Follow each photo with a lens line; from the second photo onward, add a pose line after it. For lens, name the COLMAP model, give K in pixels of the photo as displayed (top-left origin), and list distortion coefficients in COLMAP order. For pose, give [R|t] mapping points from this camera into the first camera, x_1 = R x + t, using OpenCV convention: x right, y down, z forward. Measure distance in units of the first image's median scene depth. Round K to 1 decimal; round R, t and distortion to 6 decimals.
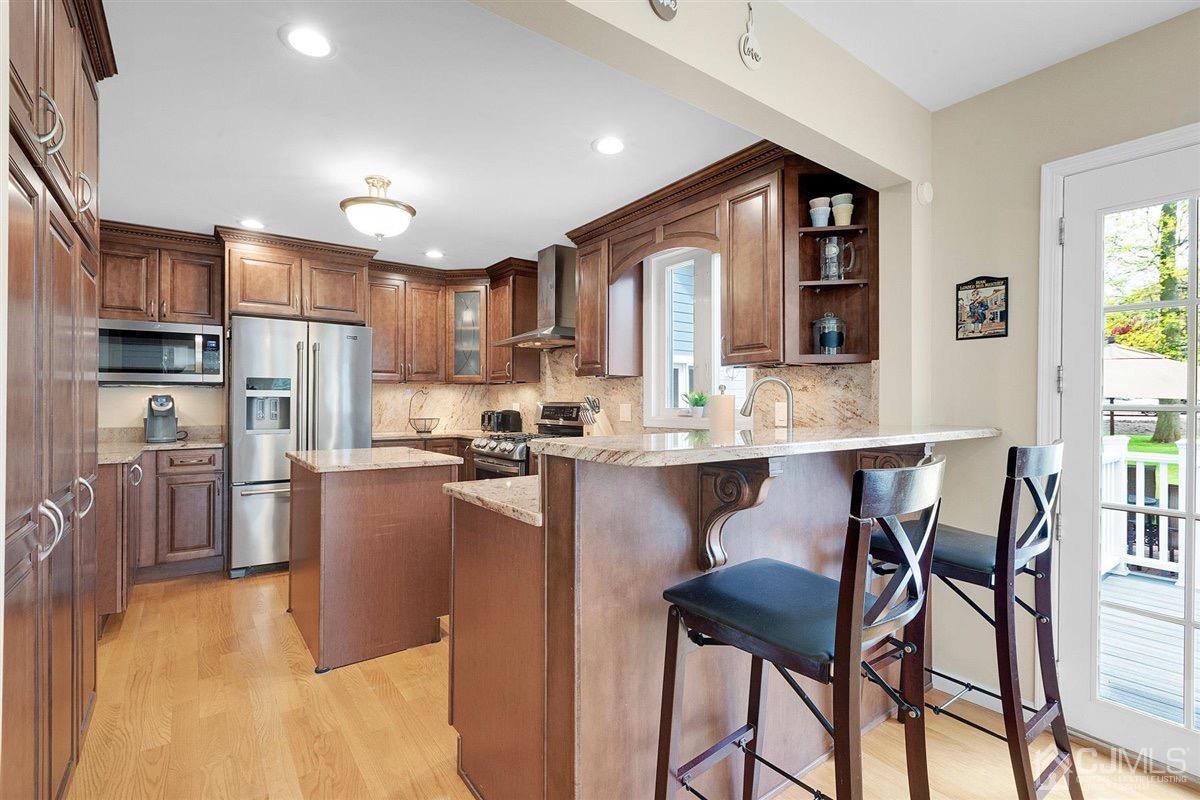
lens RADIAL K [[545.2, 0, 598.2], [0, 545.2, 403.1], [0, 0, 1]] dist [-0.002266, -0.000448]
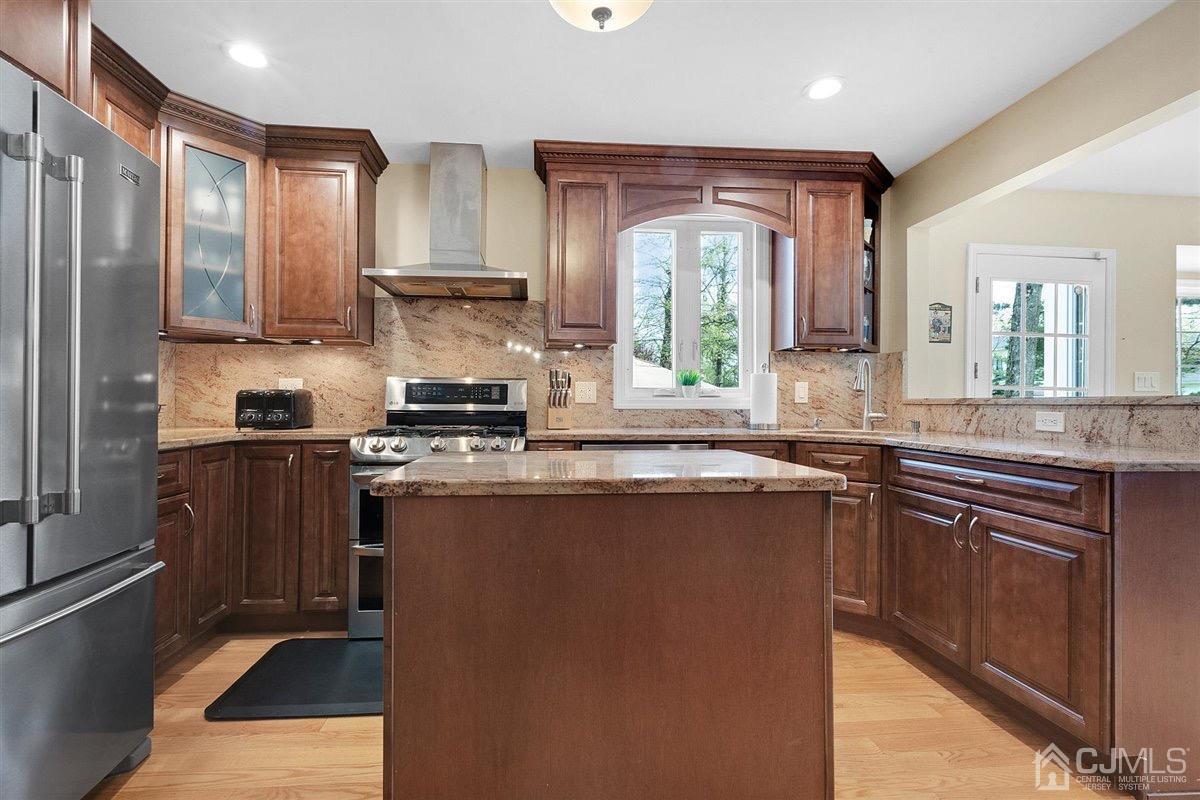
lens RADIAL K [[545.2, 0, 577.5], [0, 545.2, 403.0], [0, 0, 1]] dist [-0.002266, -0.000448]
pose [[0.531516, 0.003507, 0.847041, -0.690606], [-0.005623, 0.999984, -0.000612, 0.035714], [-0.847029, -0.004437, 0.531527, 0.622958]]
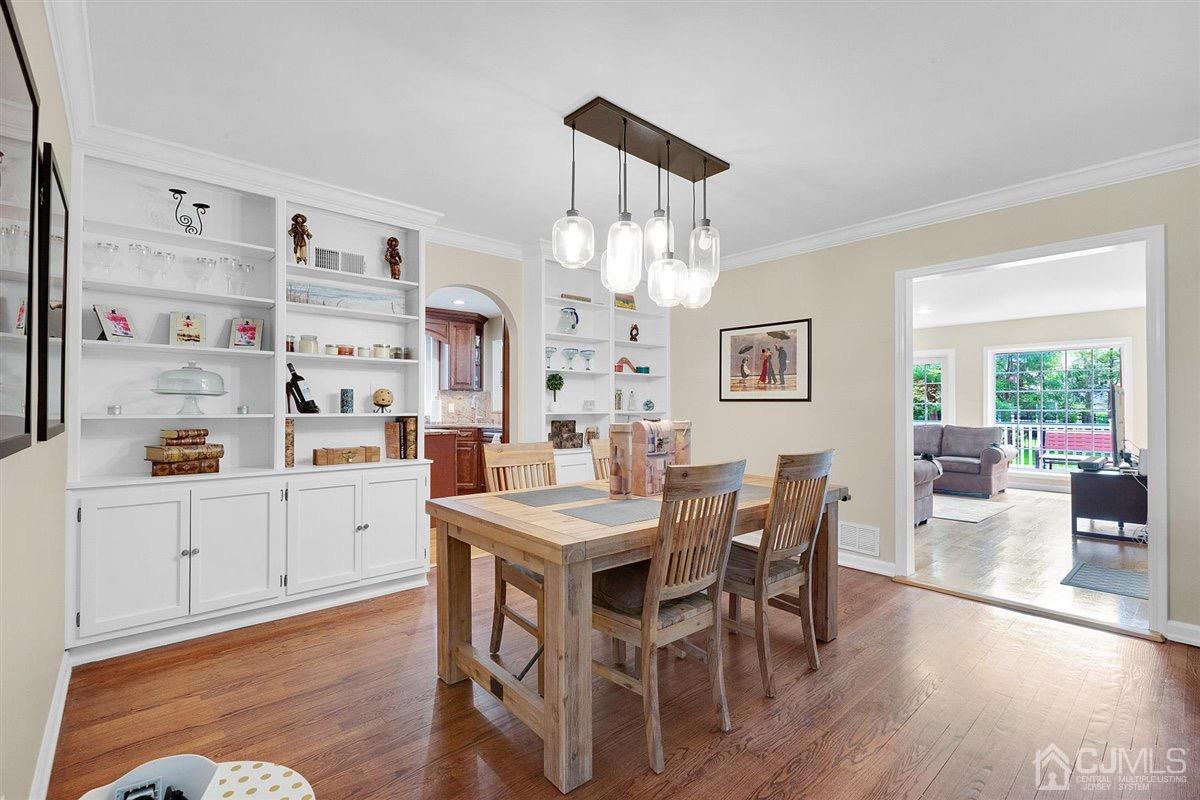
lens RADIAL K [[545.2, 0, 598.5], [0, 545.2, 403.8], [0, 0, 1]] dist [-0.002266, -0.000448]
pose [[-0.088438, 0.005326, 0.996067, -1.893105], [-0.002601, 0.999981, -0.005578, 0.009170], [-0.996078, -0.003084, -0.088422, 0.406307]]
